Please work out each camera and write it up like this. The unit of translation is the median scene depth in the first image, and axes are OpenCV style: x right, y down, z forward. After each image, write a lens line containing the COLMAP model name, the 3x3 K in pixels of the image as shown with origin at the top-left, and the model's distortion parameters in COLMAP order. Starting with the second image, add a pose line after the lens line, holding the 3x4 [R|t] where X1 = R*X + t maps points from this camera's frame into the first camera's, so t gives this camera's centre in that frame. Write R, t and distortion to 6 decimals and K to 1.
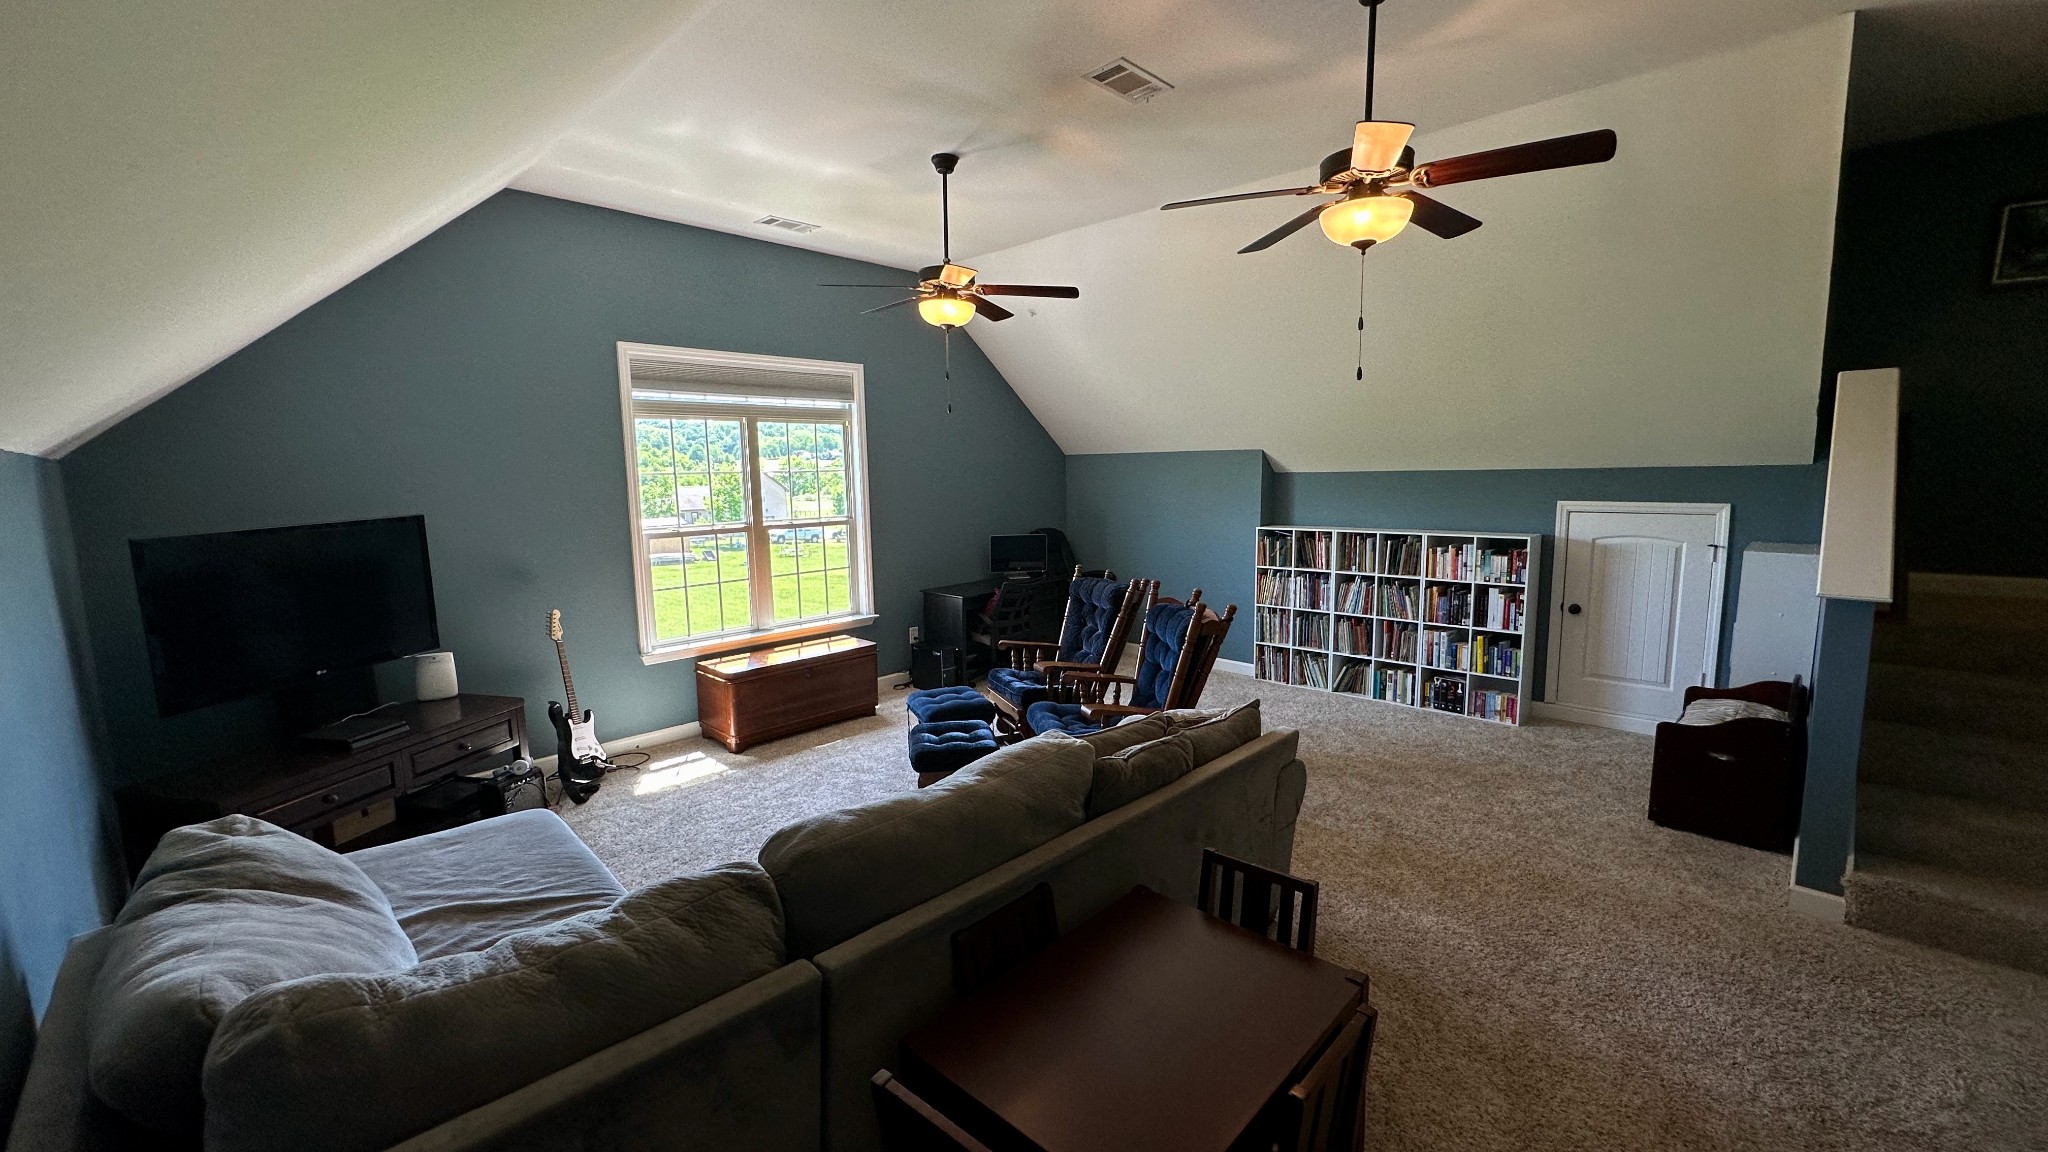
lens RADIAL K [[820.3, 0, 1028.4], [0, 820.3, 574.8], [0, 0, 1]] dist [-0.003338, 0.000593]
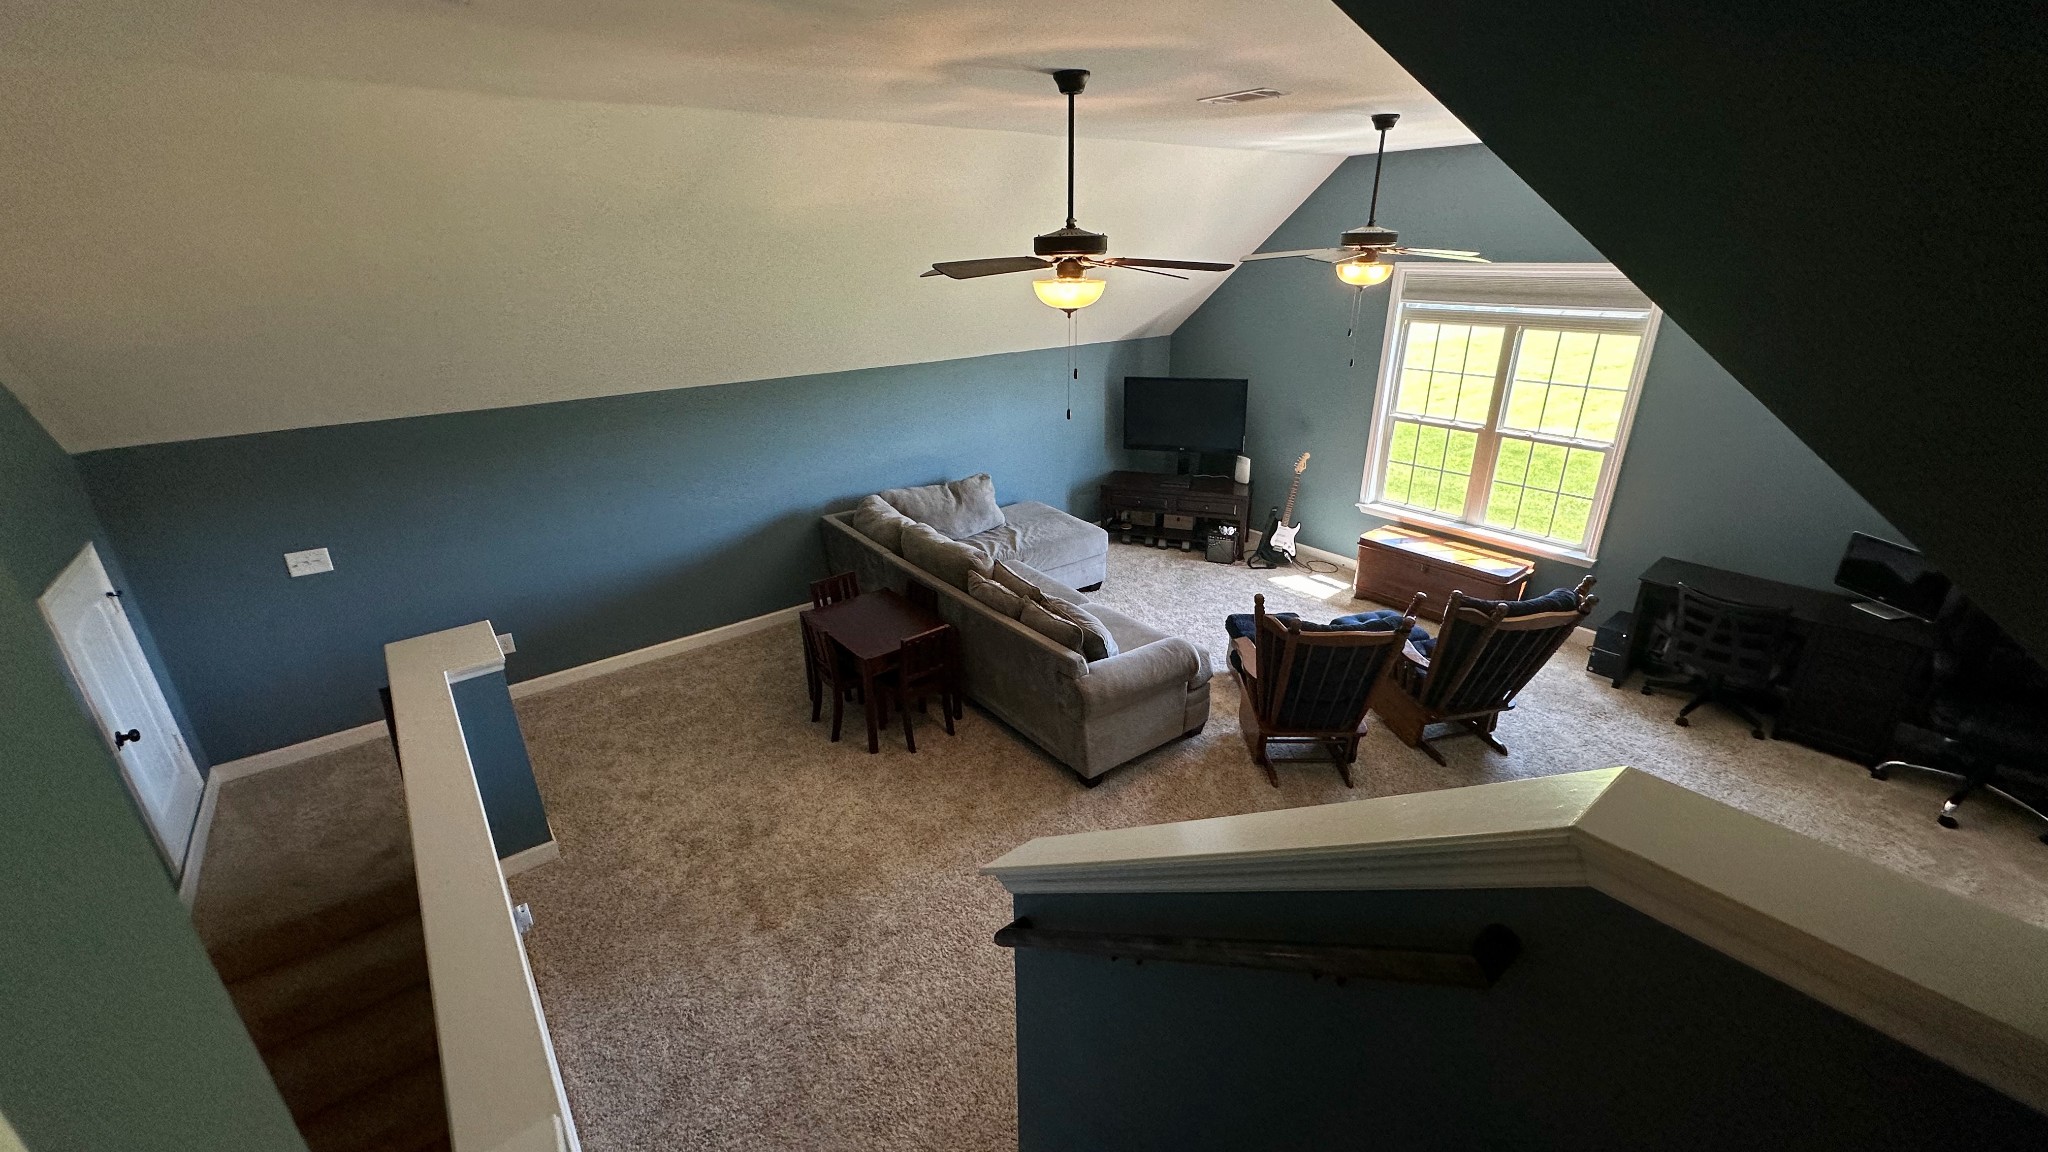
lens RADIAL K [[820.3, 0, 1028.4], [0, 820.3, 574.8], [0, 0, 1]] dist [-0.003338, 0.000593]
pose [[-0.125576, 0.387676, -0.913202, 0.857630], [-0.112414, 0.909000, 0.401351, -0.269946], [0.985695, 0.153057, -0.070569, 0.556296]]
